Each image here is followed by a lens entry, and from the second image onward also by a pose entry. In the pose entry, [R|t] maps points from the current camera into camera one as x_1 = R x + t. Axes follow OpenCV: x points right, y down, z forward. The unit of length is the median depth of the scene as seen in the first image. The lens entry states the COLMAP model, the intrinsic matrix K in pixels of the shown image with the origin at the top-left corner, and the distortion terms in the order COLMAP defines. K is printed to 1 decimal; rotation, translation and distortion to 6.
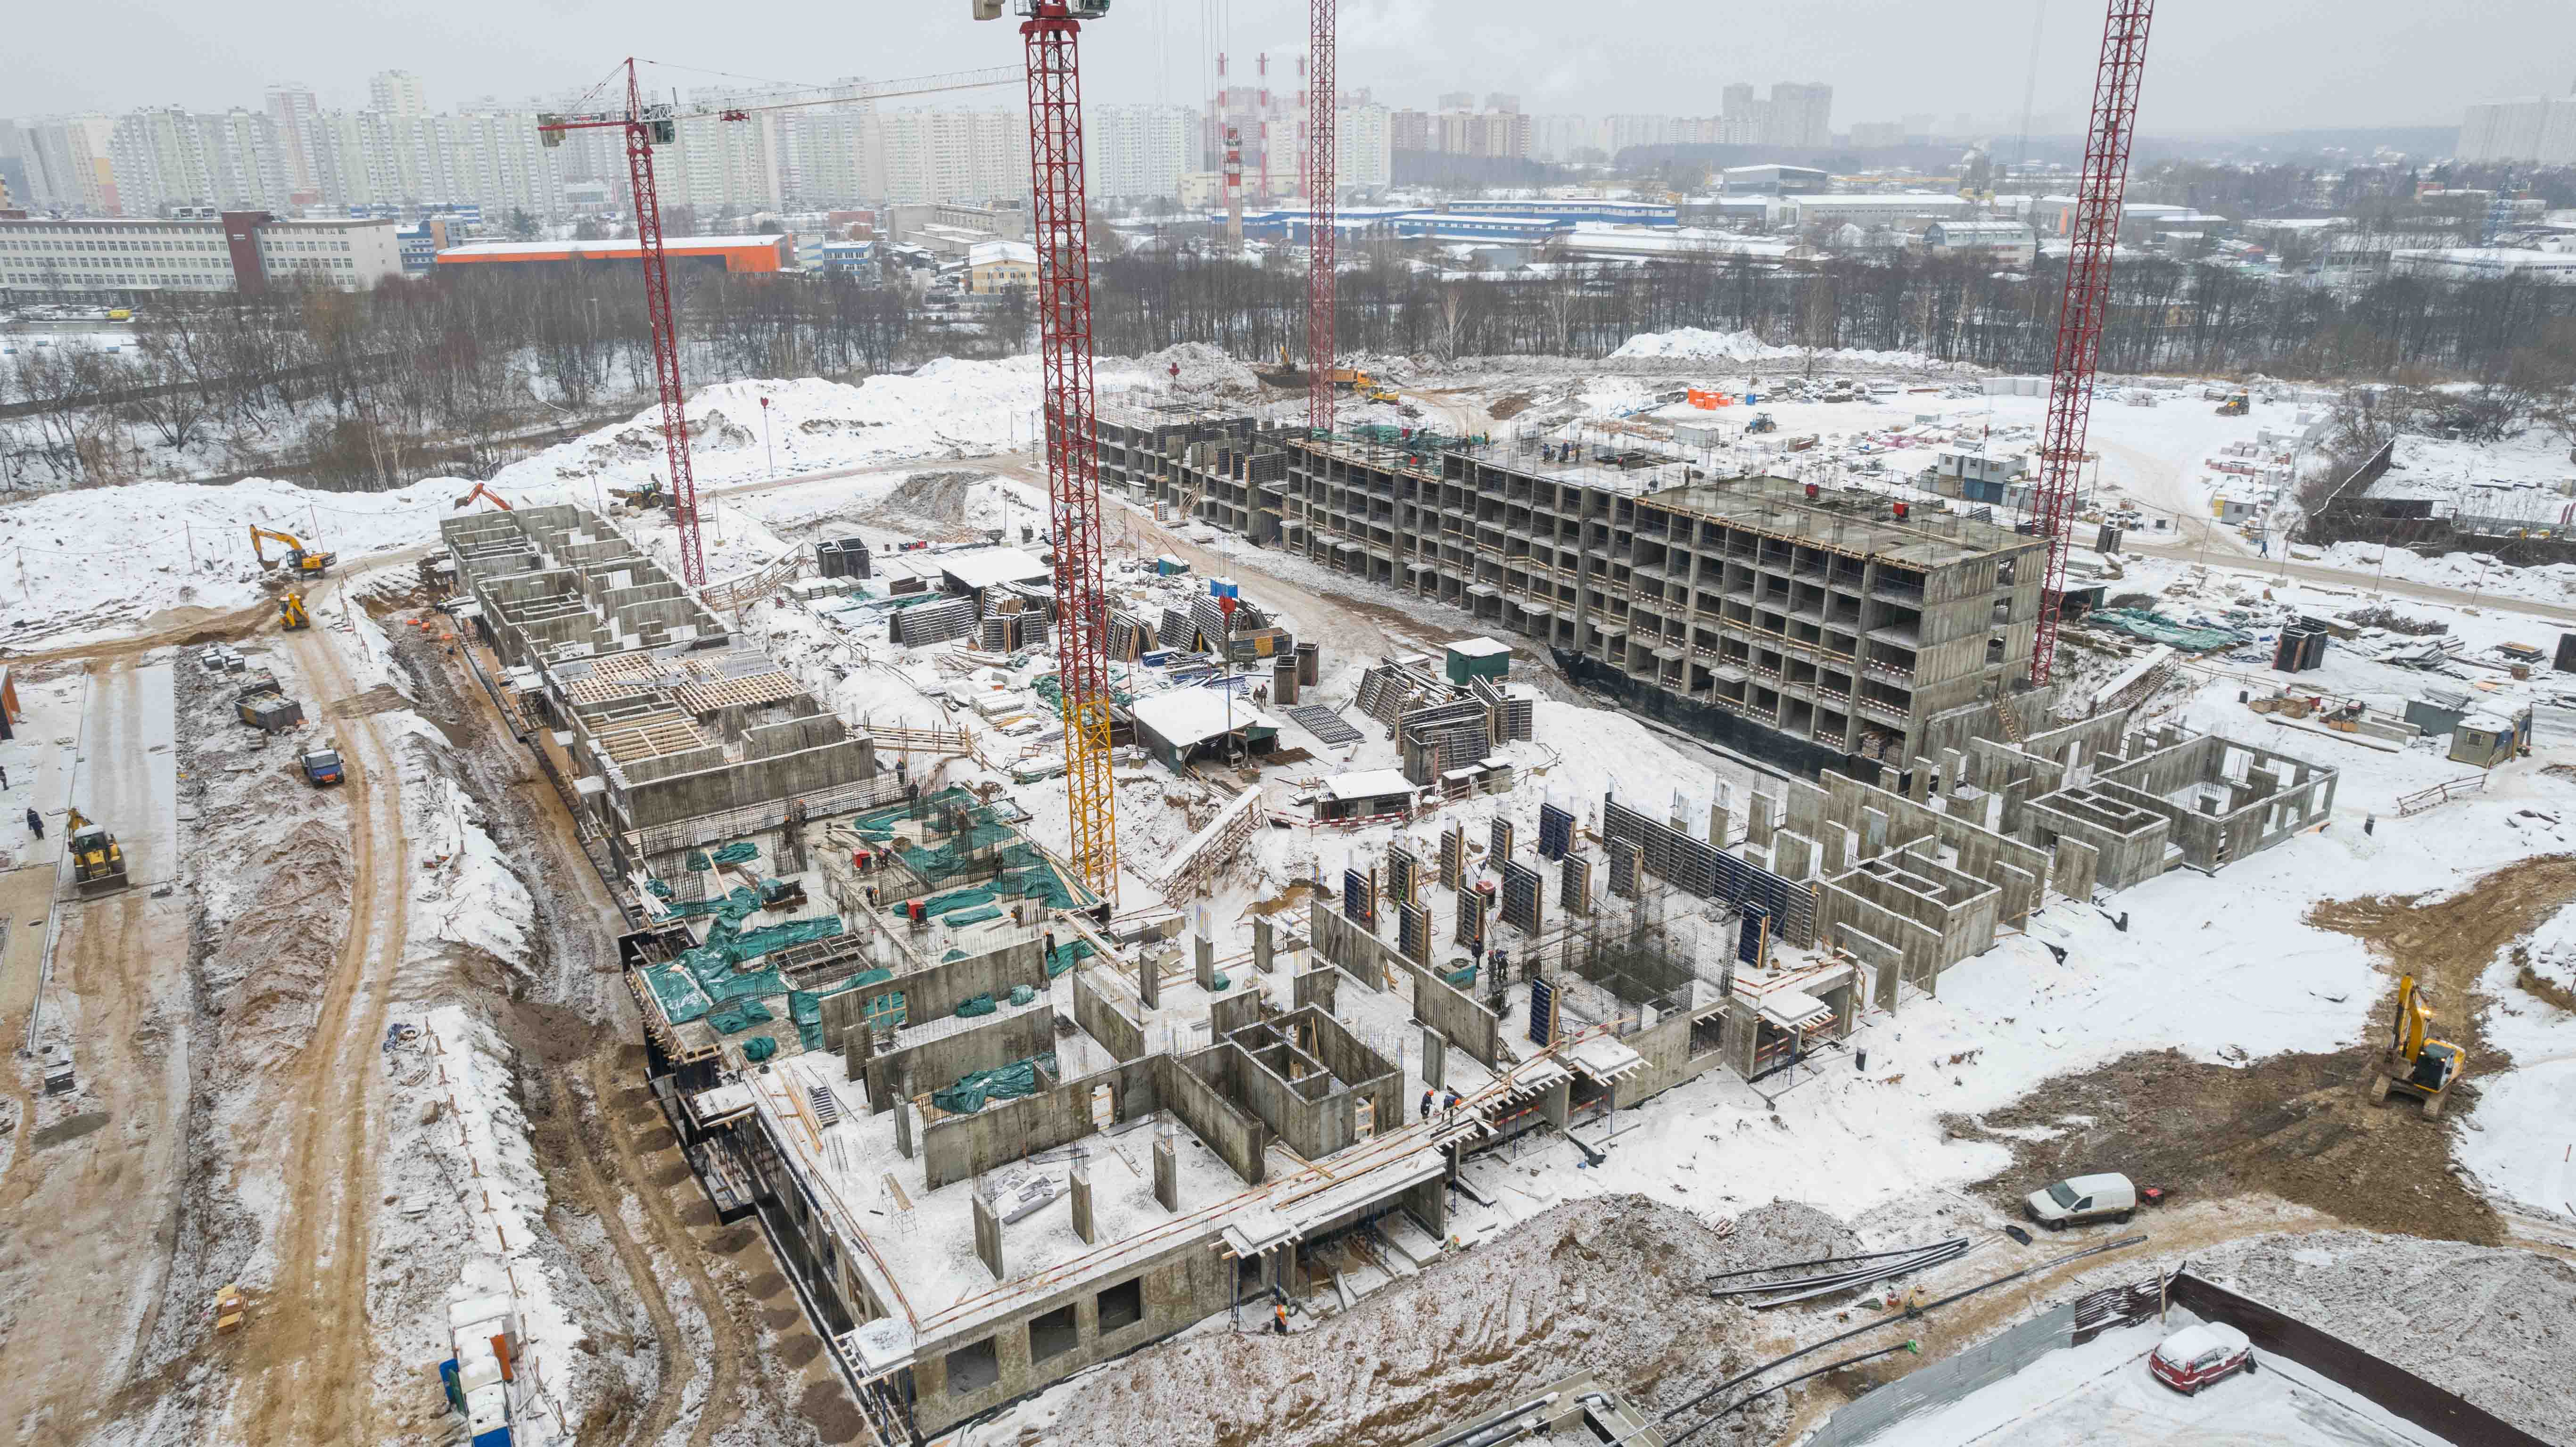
lens RADIAL K [[1646.6, 0, 1287.5], [0, 1646.6, 730.5], [0, 0, 1]] dist [-0.100336, 0.110758]
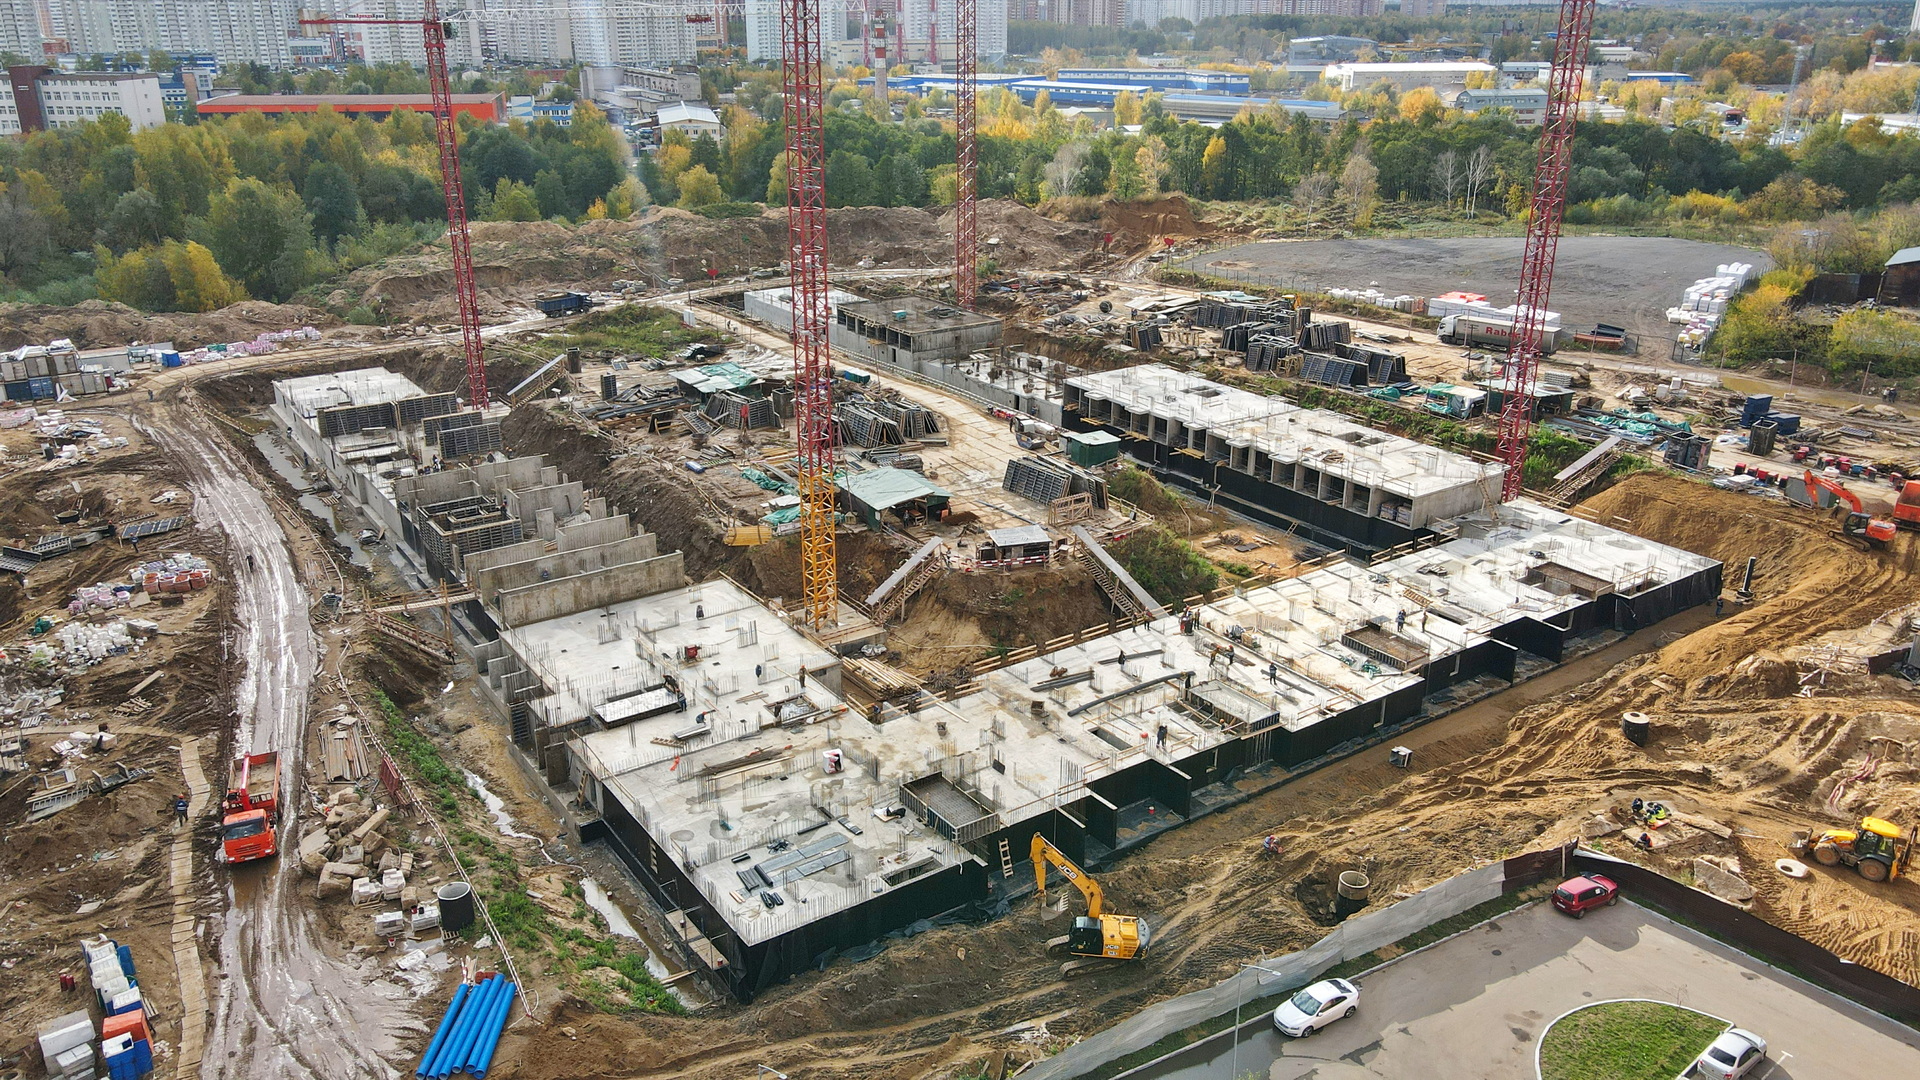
lens RADIAL K [[1389.3, 0, 960.0], [0, 1389.3, 540.0], [0, 0, 1]] dist [-0.003237, 0.034472]
pose [[0.999534, -0.002321, 0.030423, -0.021169], [0.001808, 0.999856, 0.016886, 0.009820], [-0.030458, -0.016823, 0.999394, -0.095895]]
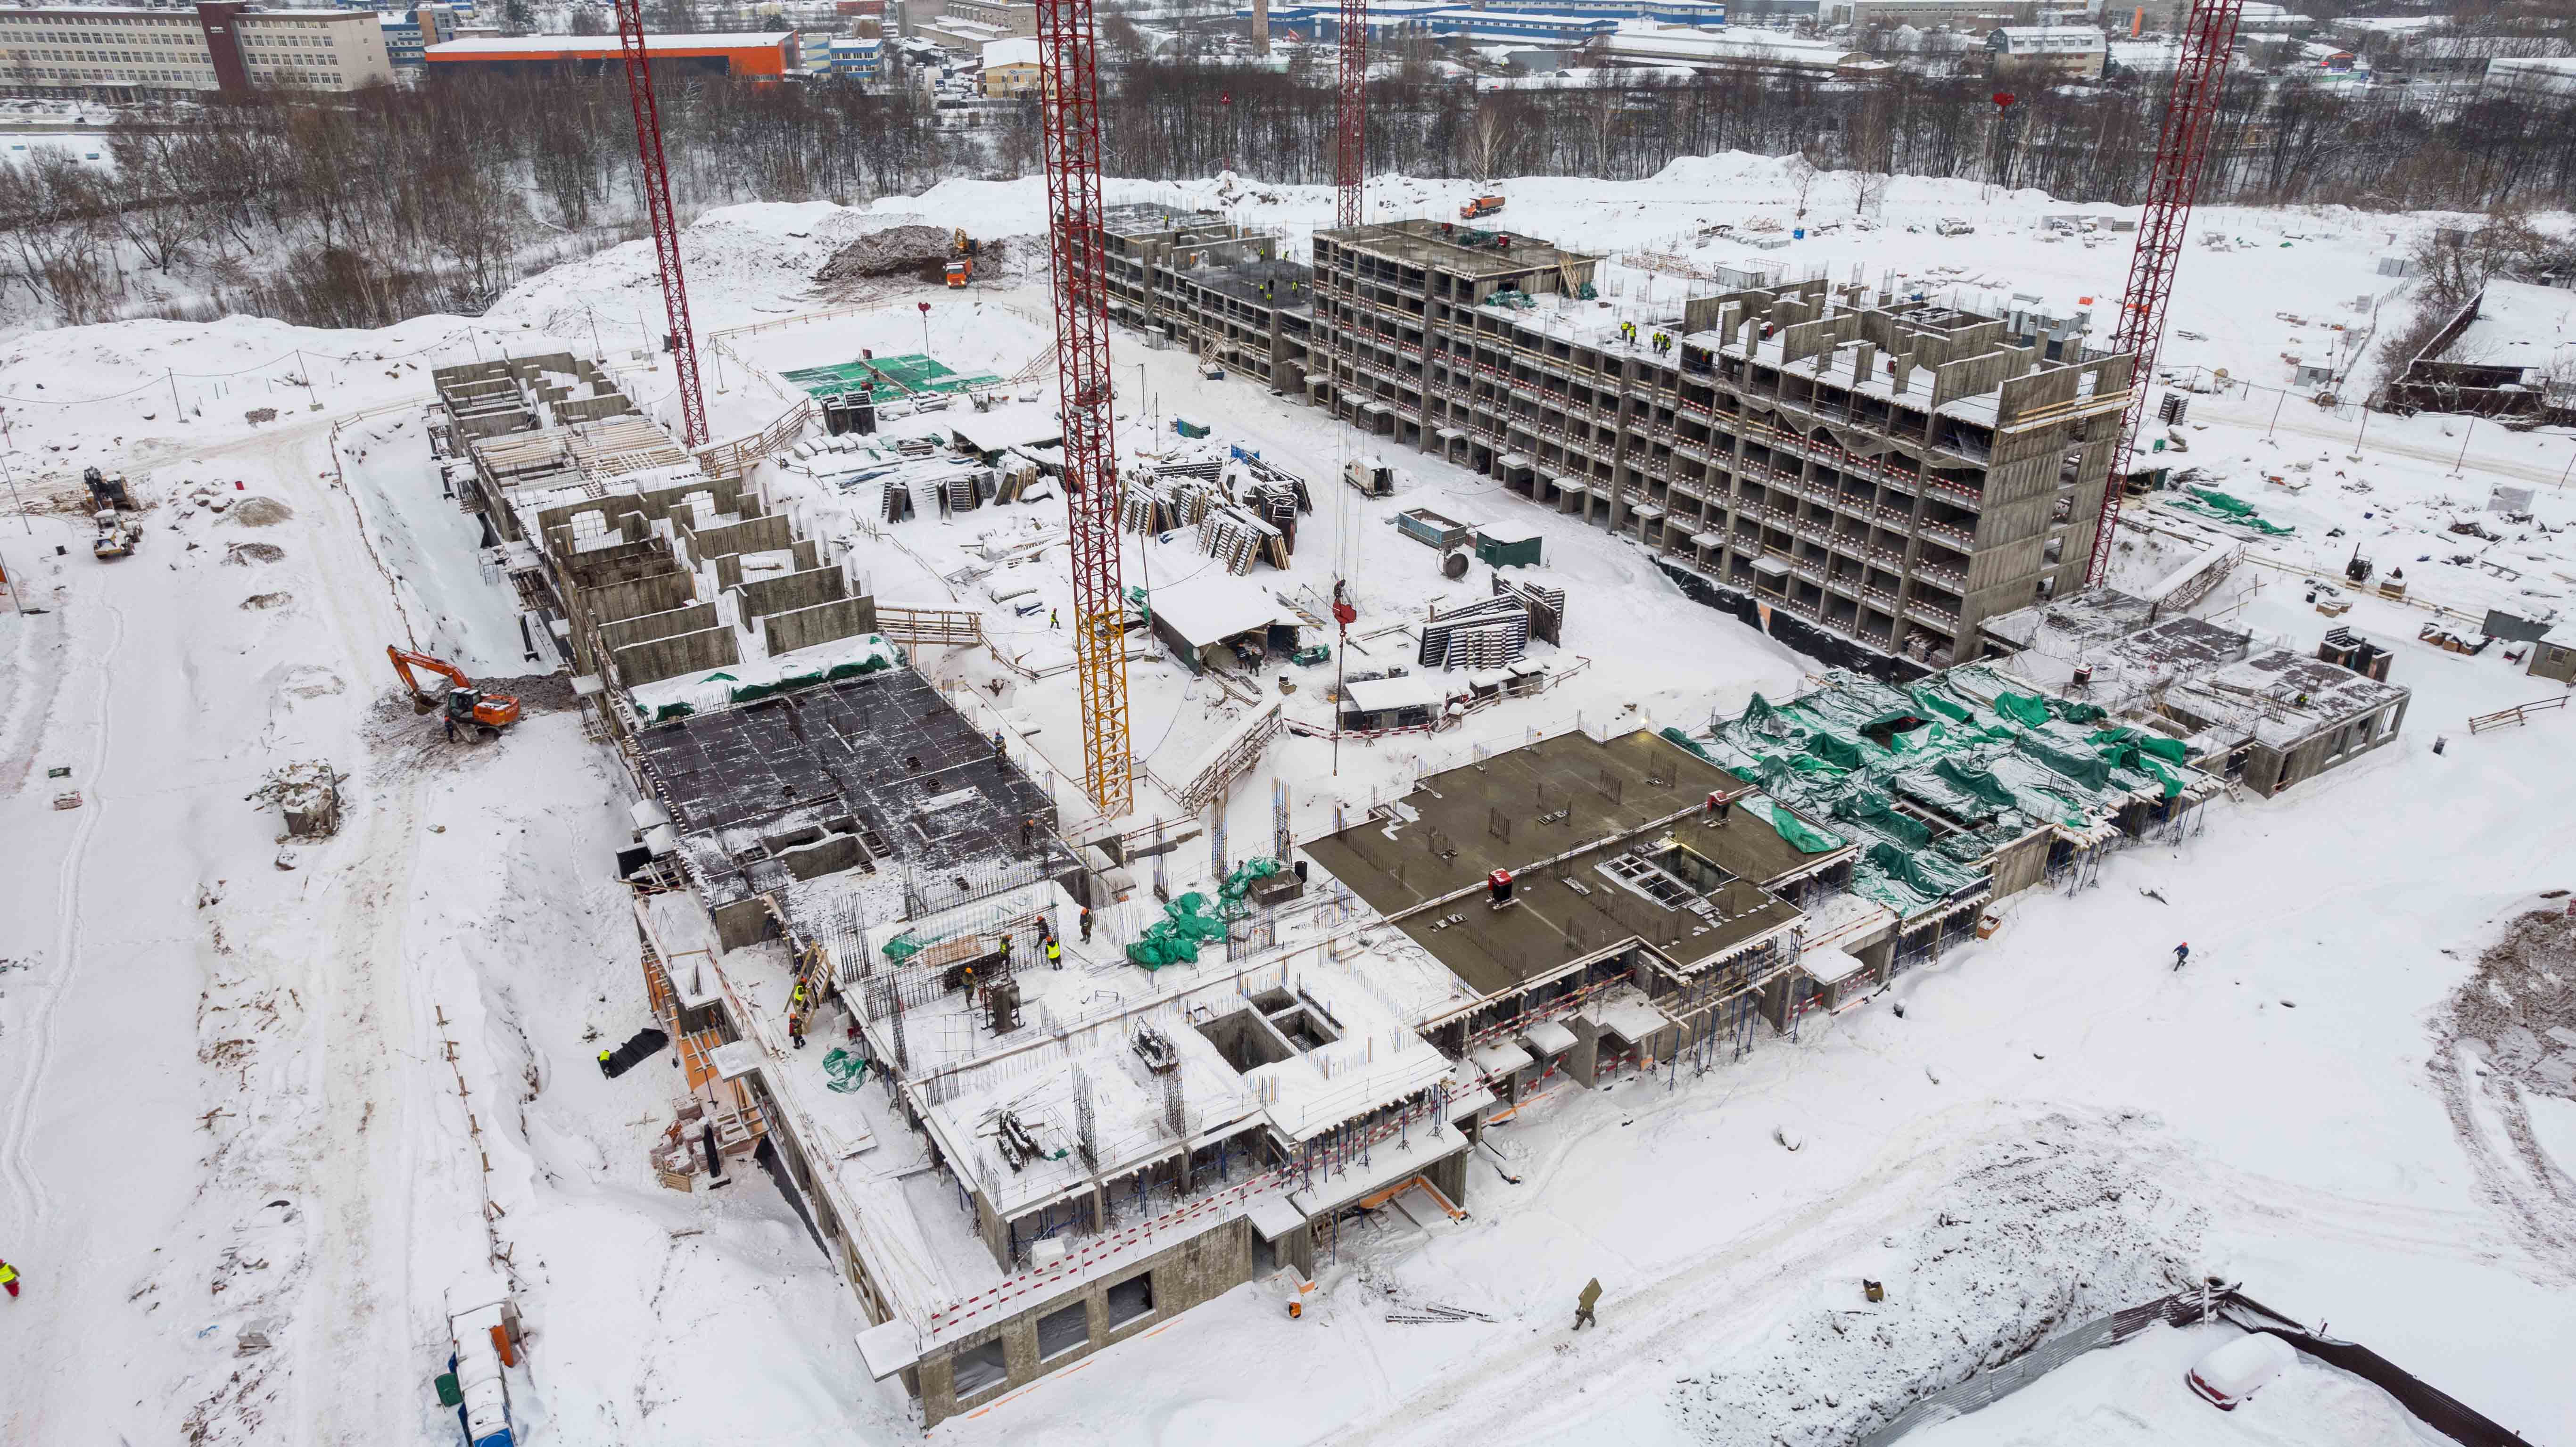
lens RADIAL K [[1650.6, 0, 1288.0], [0, 1650.6, 723.5], [0, 0, 1]] dist [-0.088795, 0.092463]
pose [[0.999860, 0.012147, -0.011537, -0.000581], [-0.010765, 0.993529, 0.113067, -0.037033], [0.012836, -0.112927, 0.993520, 0.024770]]
